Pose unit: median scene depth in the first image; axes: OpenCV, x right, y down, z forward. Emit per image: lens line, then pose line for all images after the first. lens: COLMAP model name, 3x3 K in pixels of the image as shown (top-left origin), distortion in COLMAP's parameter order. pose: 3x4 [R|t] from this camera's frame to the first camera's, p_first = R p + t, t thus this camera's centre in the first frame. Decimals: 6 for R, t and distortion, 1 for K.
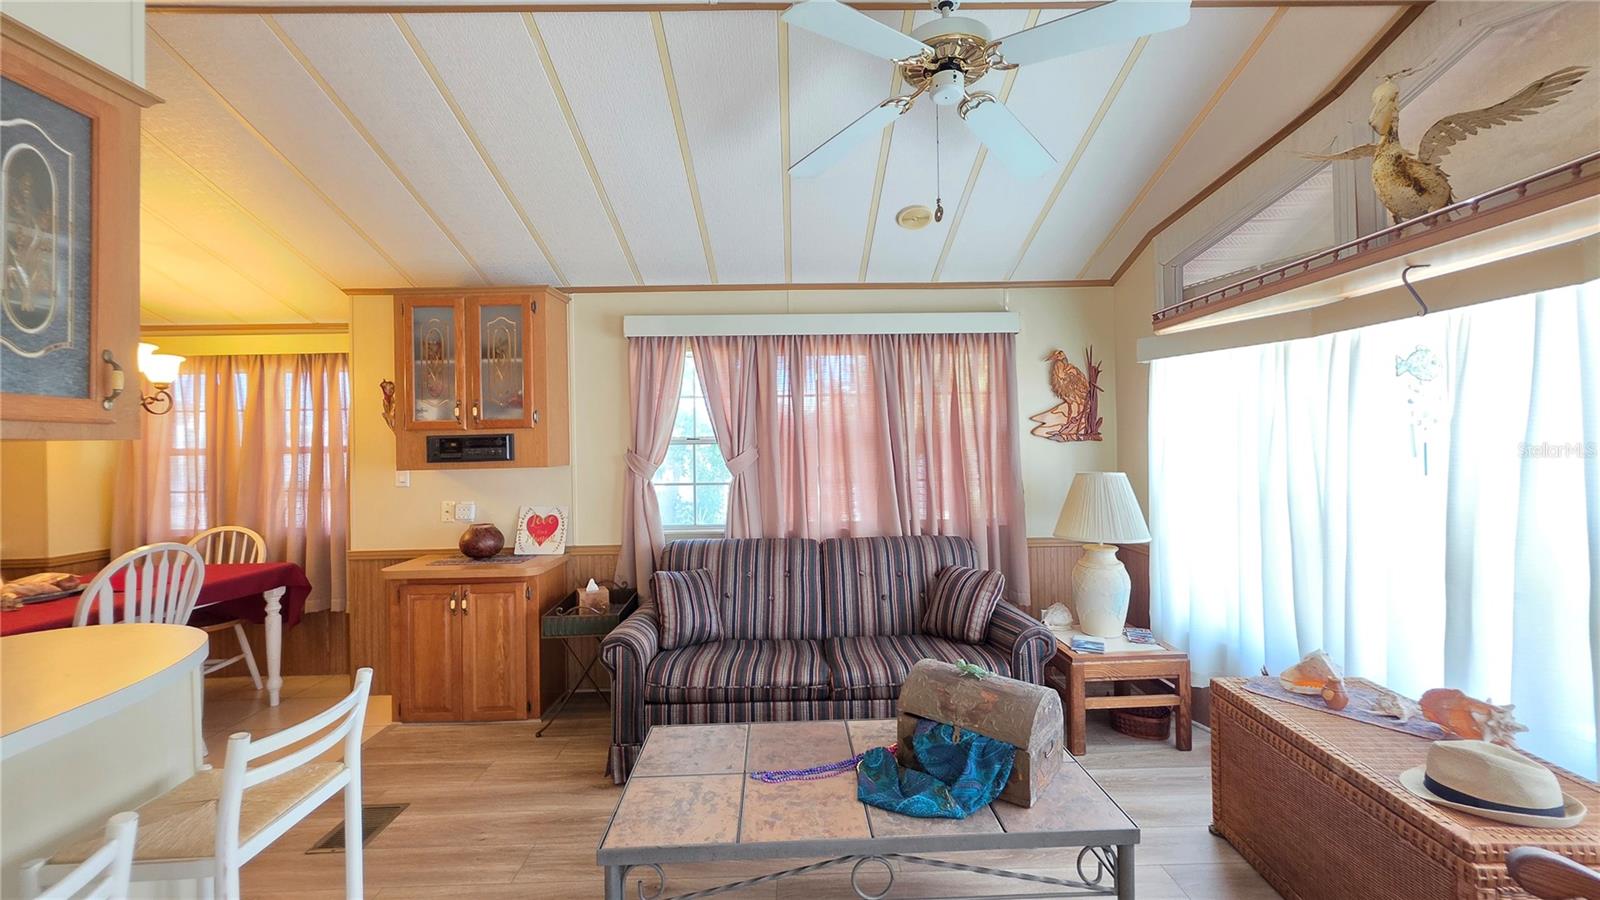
lens RADIAL K [[642.2, 0, 808.3], [0, 642.2, 435.6], [0, 0, 1]] dist [0.003869, 0.000106]
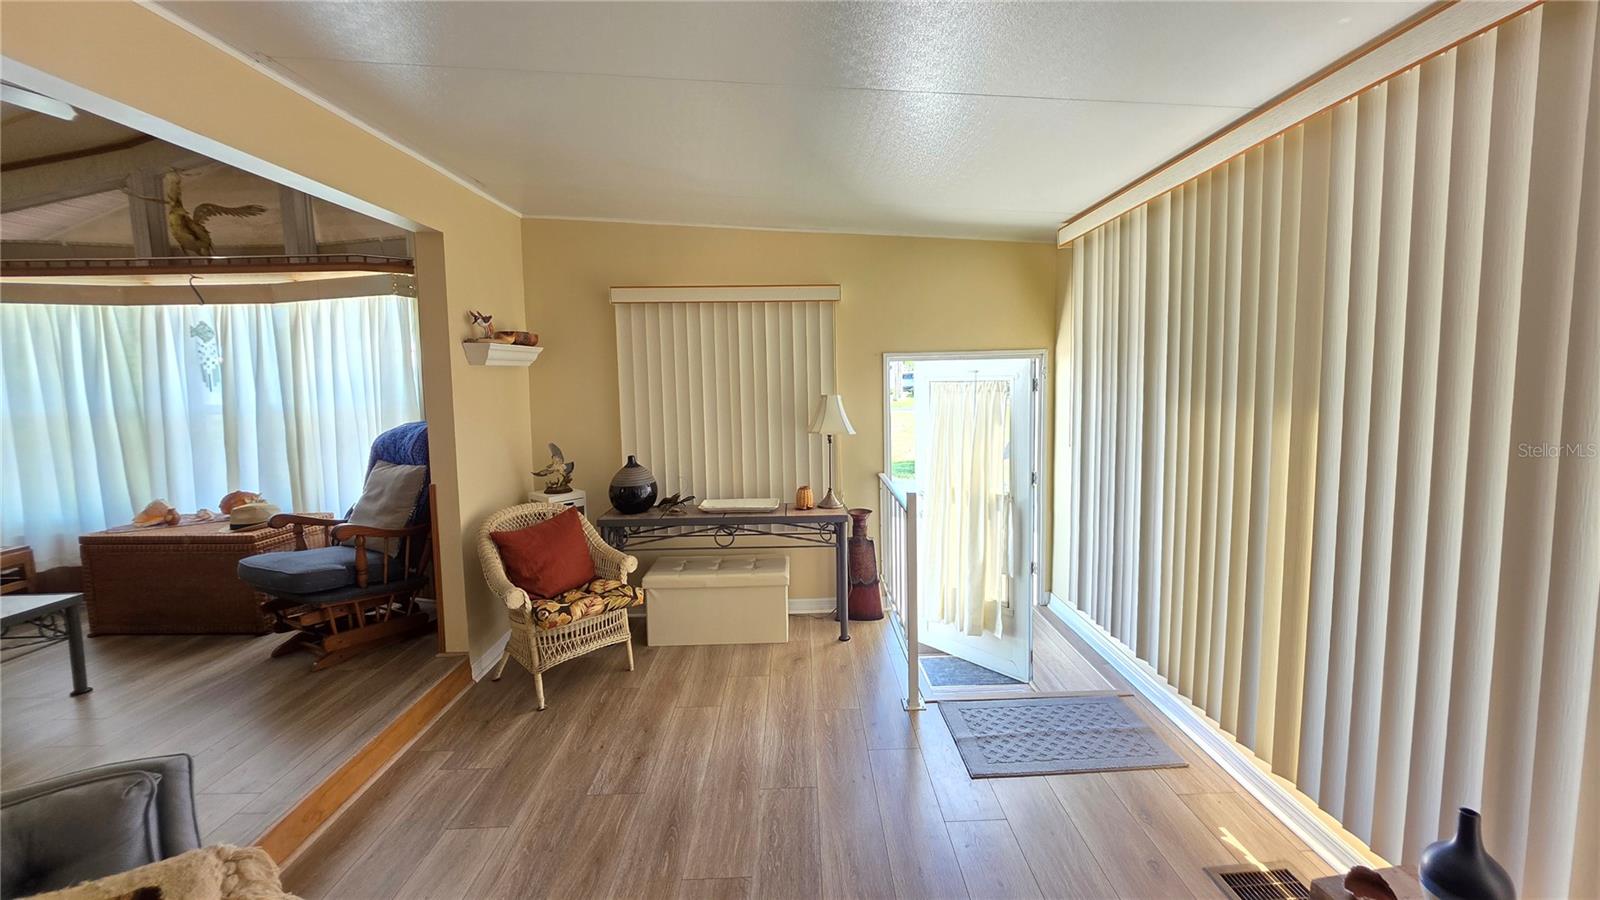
lens RADIAL K [[645.5, 0, 810.4], [0, 645.5, 434.5], [0, 0, 1]] dist [0.017263, -0.008405]
pose [[0.001042, -0.075100, 0.997175, -0.570155], [0.008691, 0.997139, 0.075088, 0.034871], [-0.999962, 0.008588, 0.001692, -0.454481]]
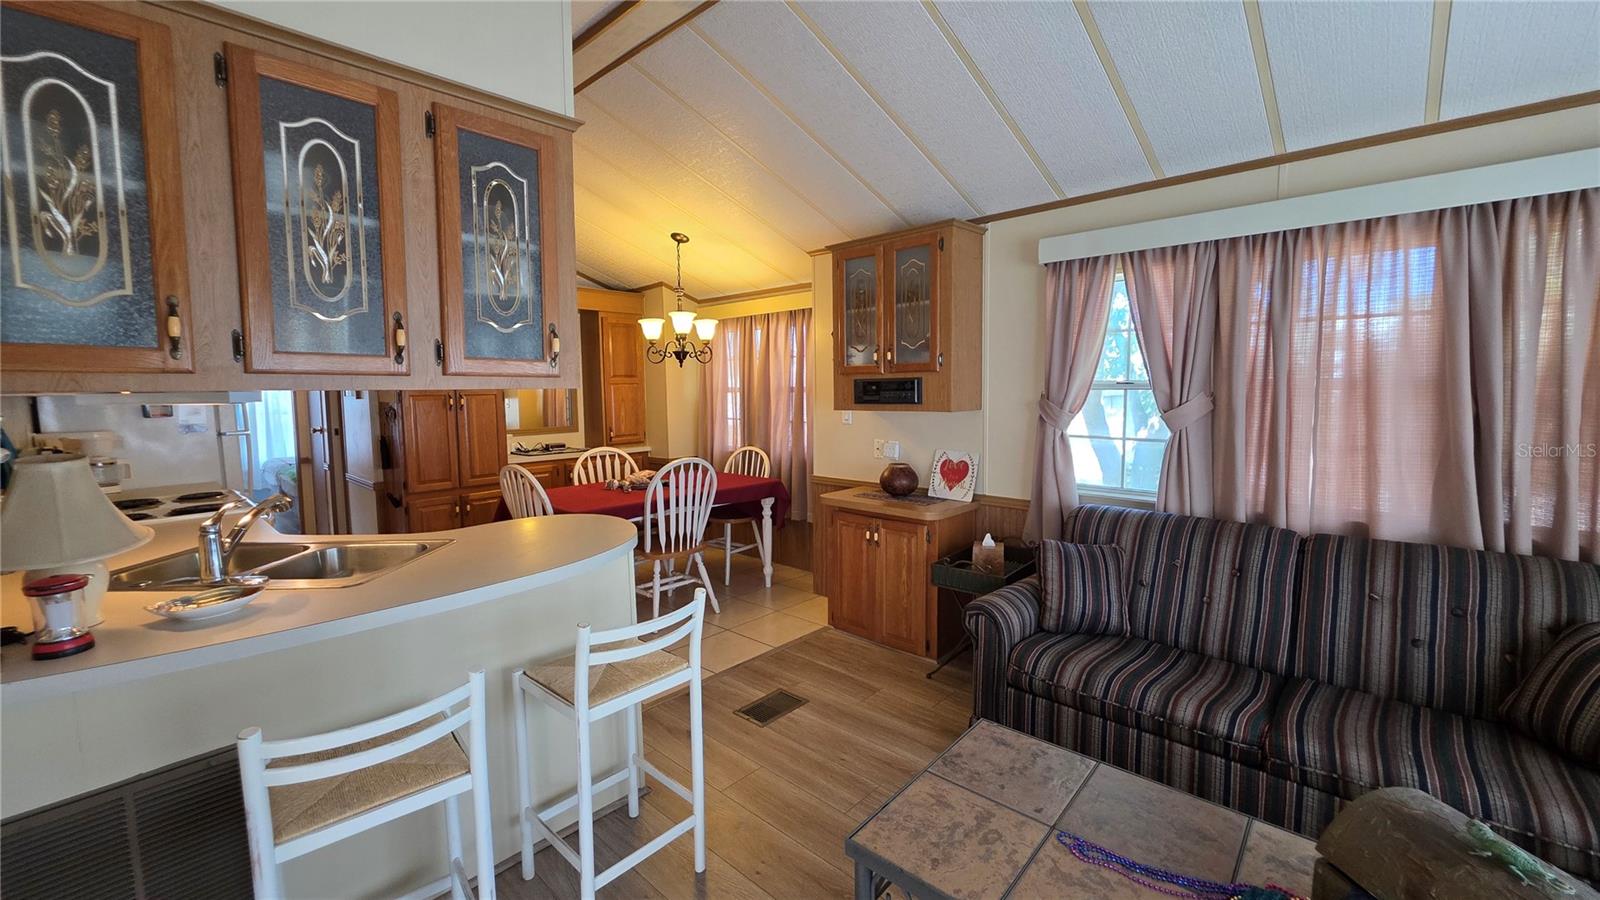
lens RADIAL K [[640.6, 0, 805.6], [0, 640.6, 437.5], [0, 0, 1]] dist [0.003336, -0.000379]
pose [[0.720998, 0.065583, -0.689827, 0.104791], [0.005173, 0.994974, 0.100000, -0.010539], [0.692918, -0.075669, 0.717035, 0.155666]]
